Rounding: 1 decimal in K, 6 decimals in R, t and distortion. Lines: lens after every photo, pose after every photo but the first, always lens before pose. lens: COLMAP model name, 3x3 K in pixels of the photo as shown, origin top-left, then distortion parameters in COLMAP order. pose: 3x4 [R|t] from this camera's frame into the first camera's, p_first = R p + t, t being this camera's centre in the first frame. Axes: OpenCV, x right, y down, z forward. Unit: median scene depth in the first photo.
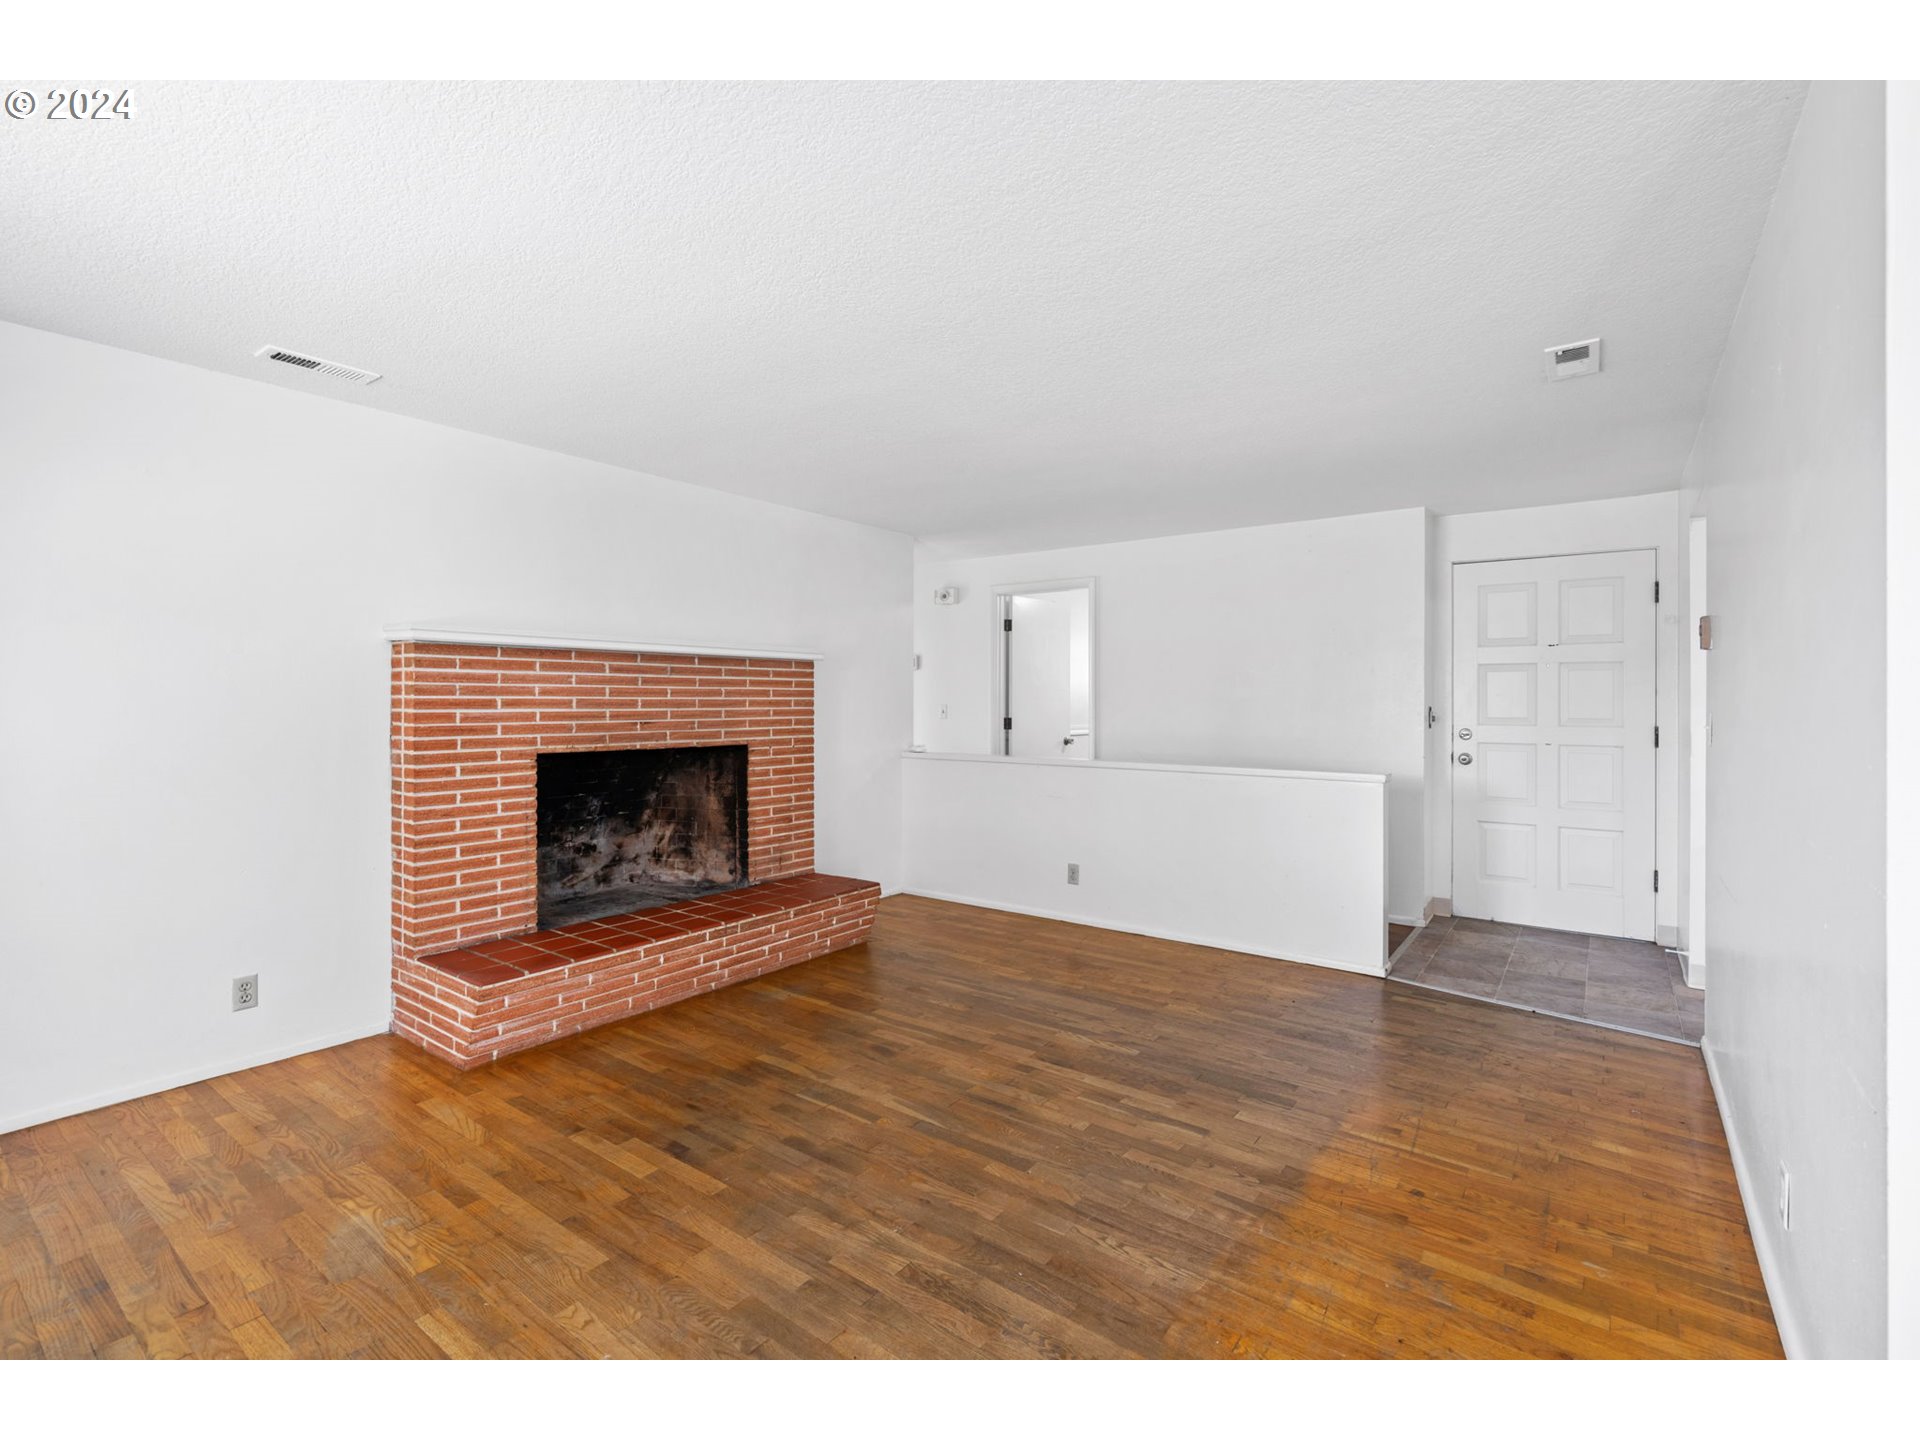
lens RADIAL K [[868.6, 0, 950.1], [0, 868.6, 699.0], [0, 0, 1]] dist [-0.004202, 0.000590]
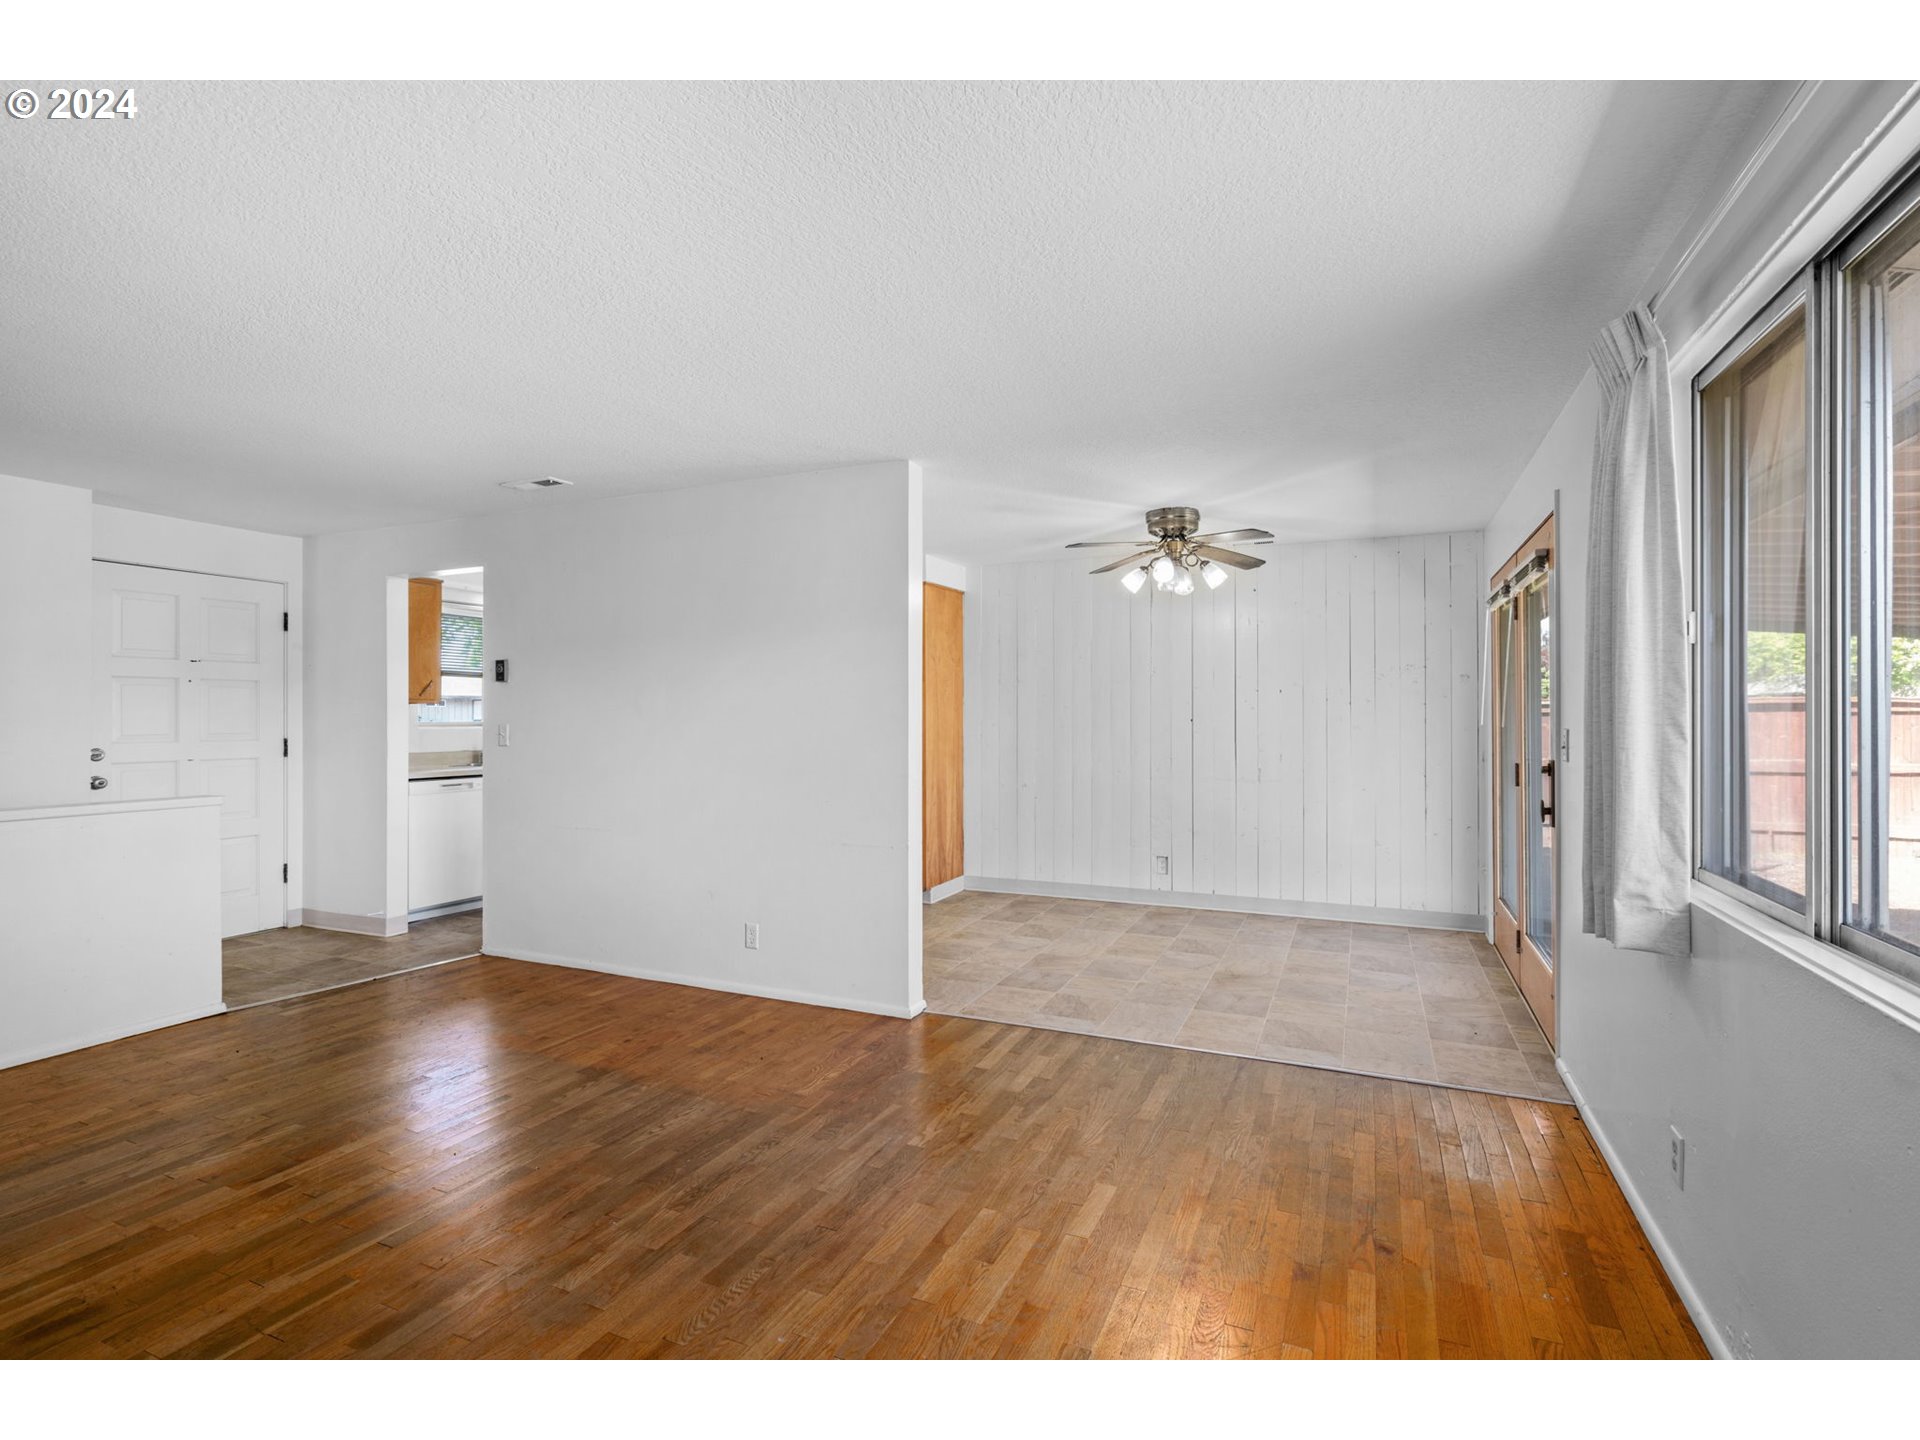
lens RADIAL K [[902.7, 0, 981.0], [0, 902.7, 715.8], [0, 0, 1]] dist [0.001659, 0.000877]
pose [[-0.240368, -0.001287, 0.970681, -0.662542], [-0.002172, 0.999997, 0.000788, -0.003020], [-0.970679, -0.001919, -0.240370, 0.446017]]
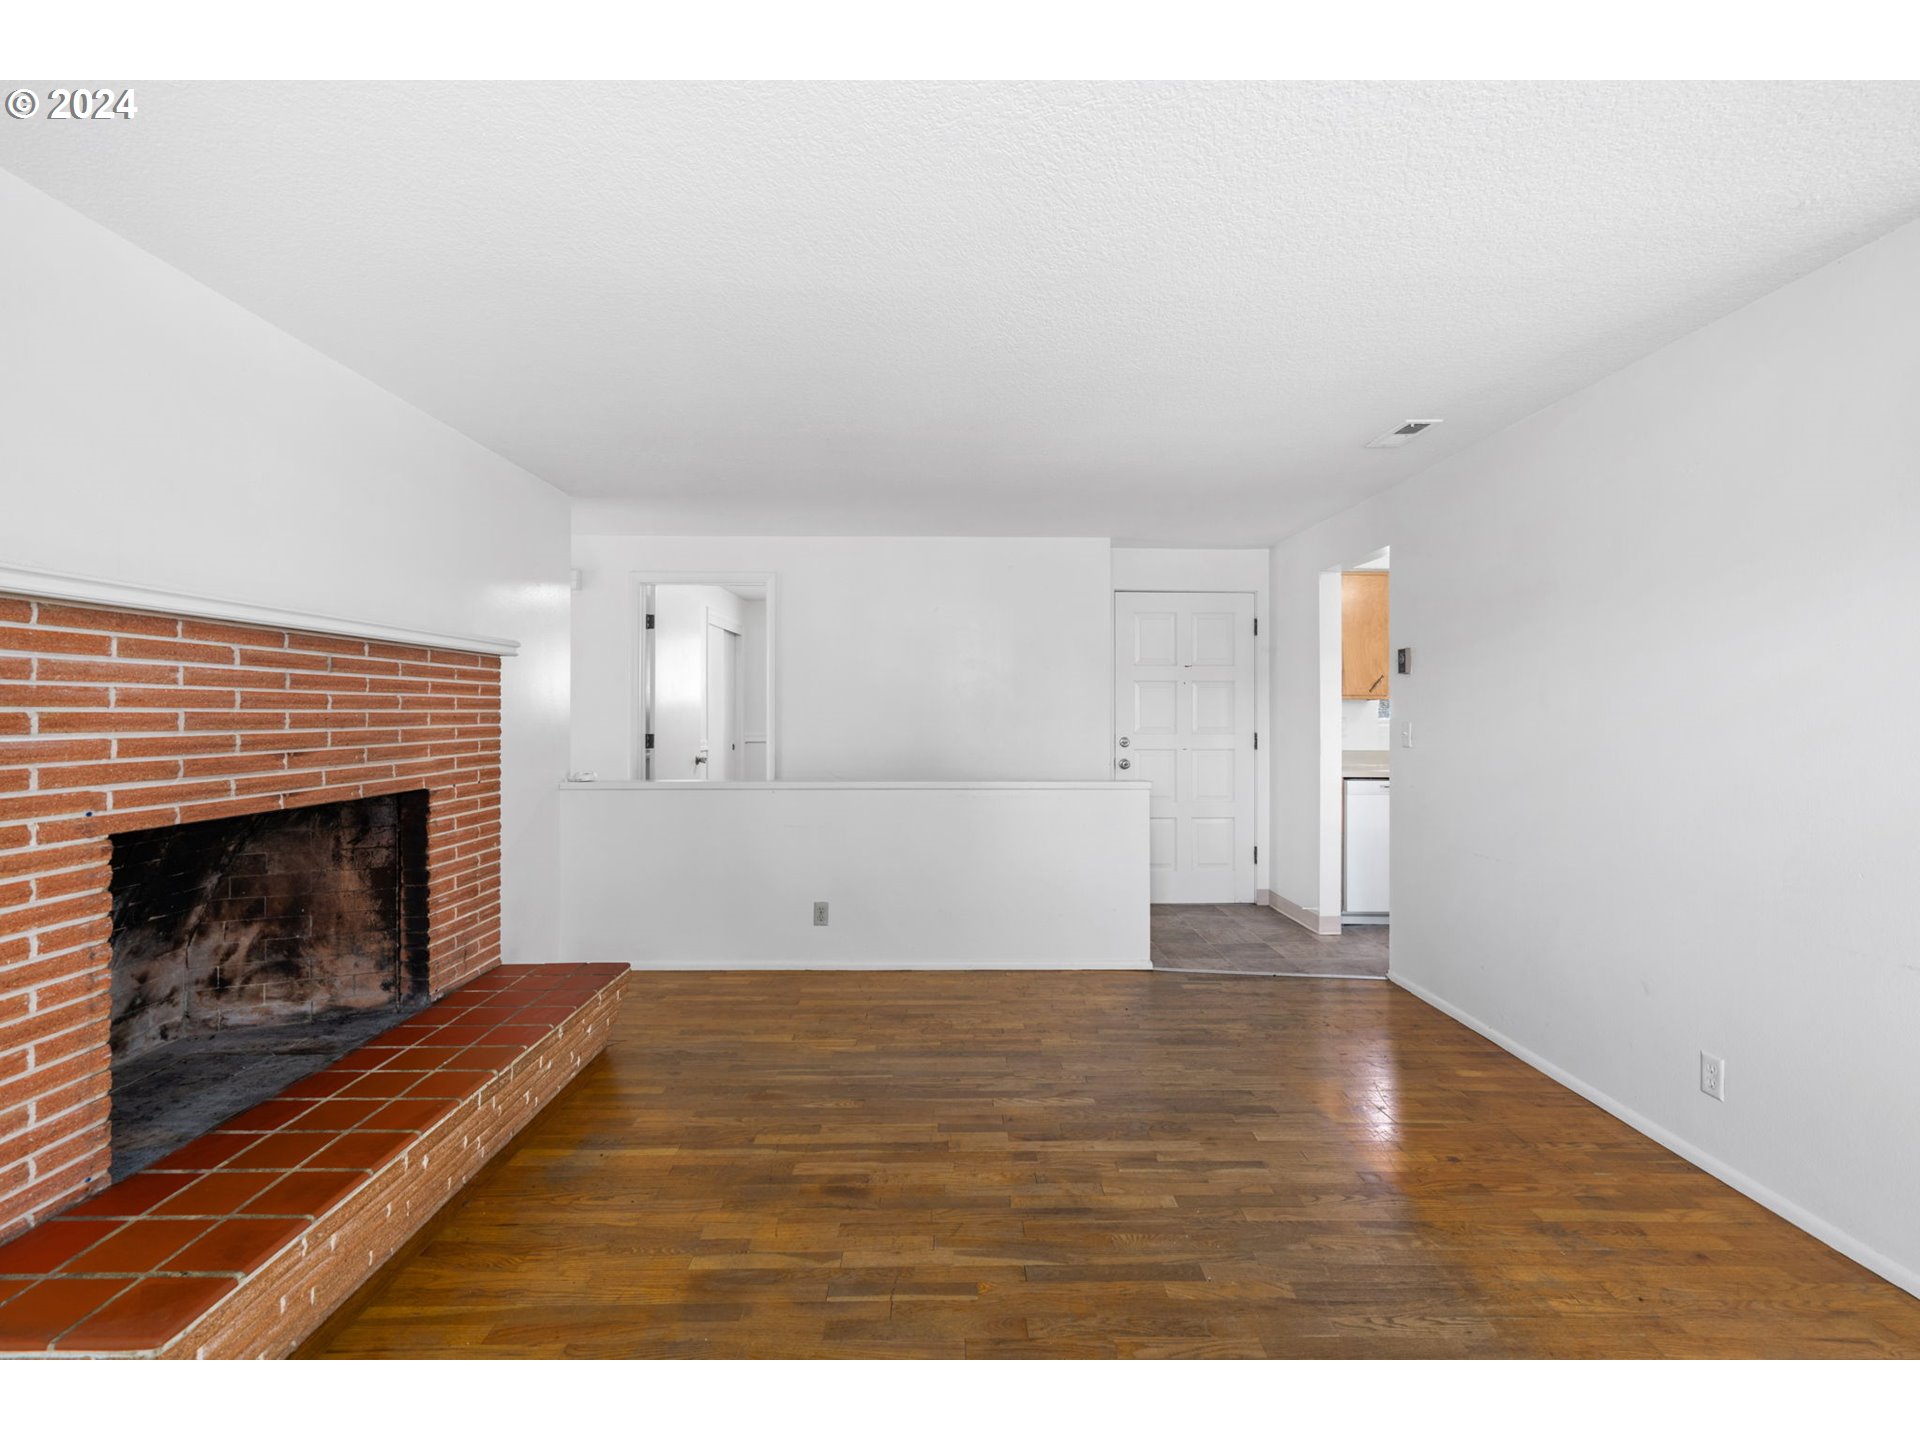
lens RADIAL K [[878.9, 0, 954.5], [0, 878.9, 706.6], [0, 0, 1]] dist [-0.002055, 0.000654]
pose [[0.789303, 0.003861, 0.613992, -0.376641], [-0.001564, 0.999990, -0.004278, -0.002191], [-0.614002, 0.002416, 0.789301, 0.288539]]
